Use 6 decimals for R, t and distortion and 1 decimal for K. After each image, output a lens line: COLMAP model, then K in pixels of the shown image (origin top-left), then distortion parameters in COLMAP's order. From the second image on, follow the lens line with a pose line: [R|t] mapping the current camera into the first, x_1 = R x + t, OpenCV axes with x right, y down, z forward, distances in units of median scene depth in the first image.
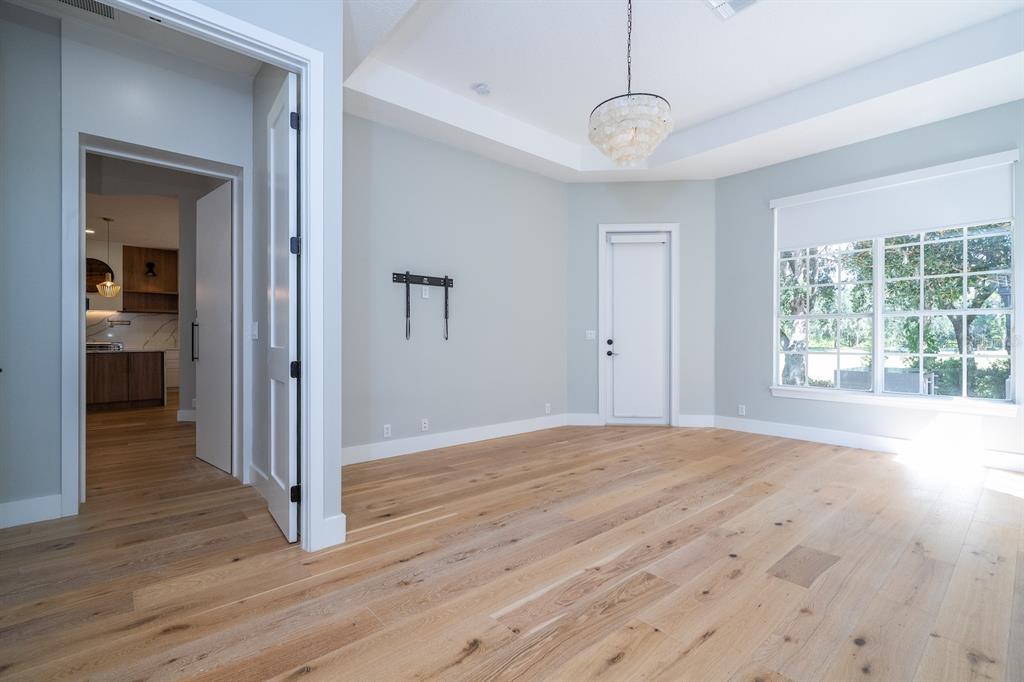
lens RADIAL K [[461.7, 0, 519.2], [0, 461.7, 340.8], [0, 0, 1]] dist [-0.005154, 0.003729]
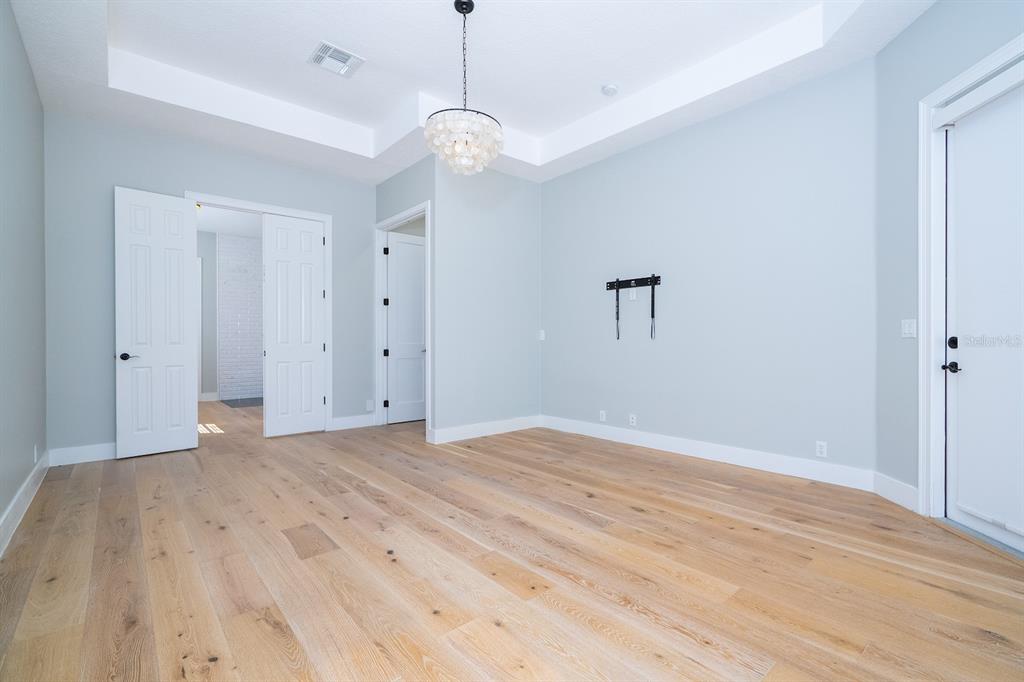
lens RADIAL K [[461.7, 0, 518.2], [0, 461.7, 340.1], [0, 0, 1]] dist [-0.005154, 0.003729]
pose [[-0.008960, -0.002126, -0.999958, 1.249038], [0.002012, 0.999996, -0.002144, 0.001538], [0.999958, -0.002031, -0.008956, 1.093212]]
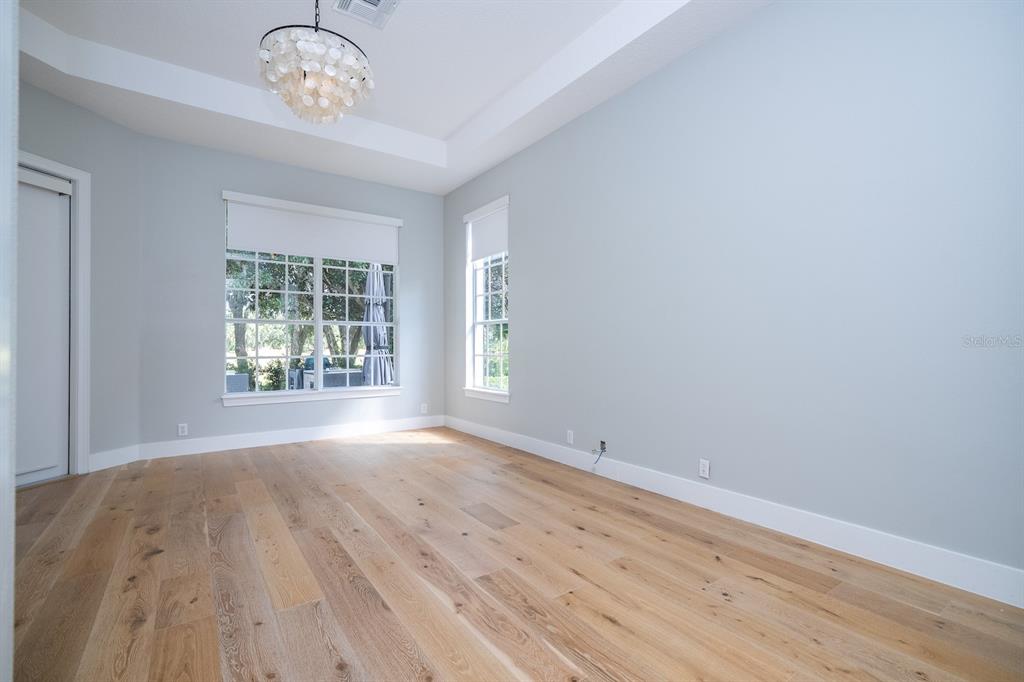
lens RADIAL K [[461.7, 0, 519.2], [0, 461.7, 341.0], [0, 0, 1]] dist [-0.005154, 0.003729]
pose [[0.103668, 0.007263, 0.994585, -0.487128], [0.002683, 0.999968, -0.007582, 0.000345], [-0.994608, 0.003455, 0.103645, 0.558172]]
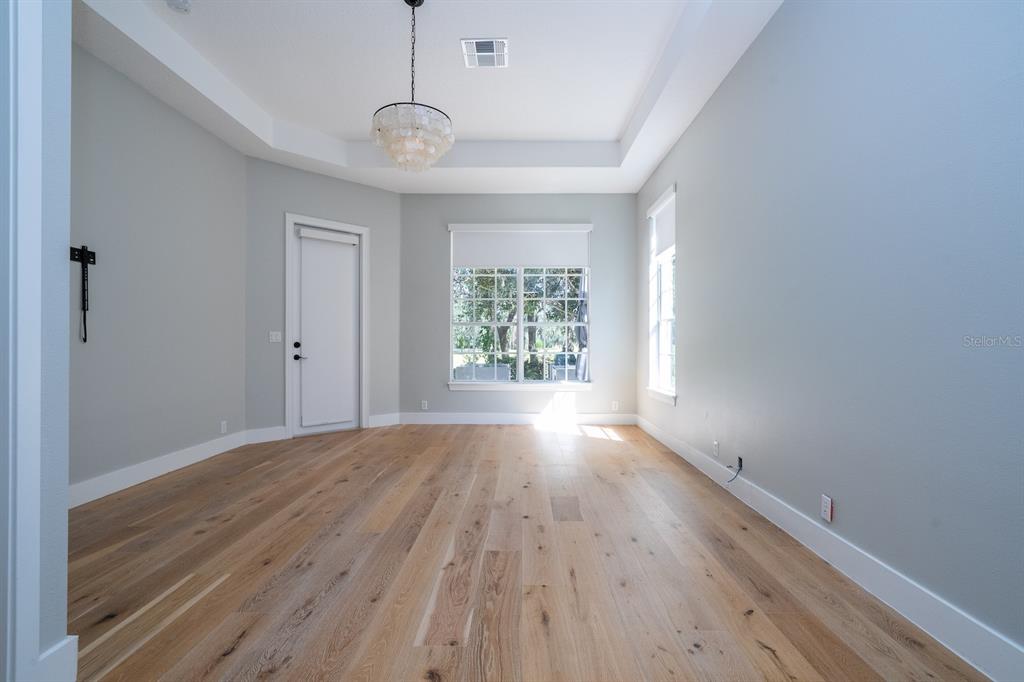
lens RADIAL K [[461.7, 0, 518.3], [0, 461.7, 341.0], [0, 0, 1]] dist [-0.005154, 0.003729]
pose [[0.669429, 0.003059, 0.742870, -0.351945], [0.000617, 0.999989, -0.004673, -0.000710], [-0.742876, 0.003587, 0.669420, 0.137145]]
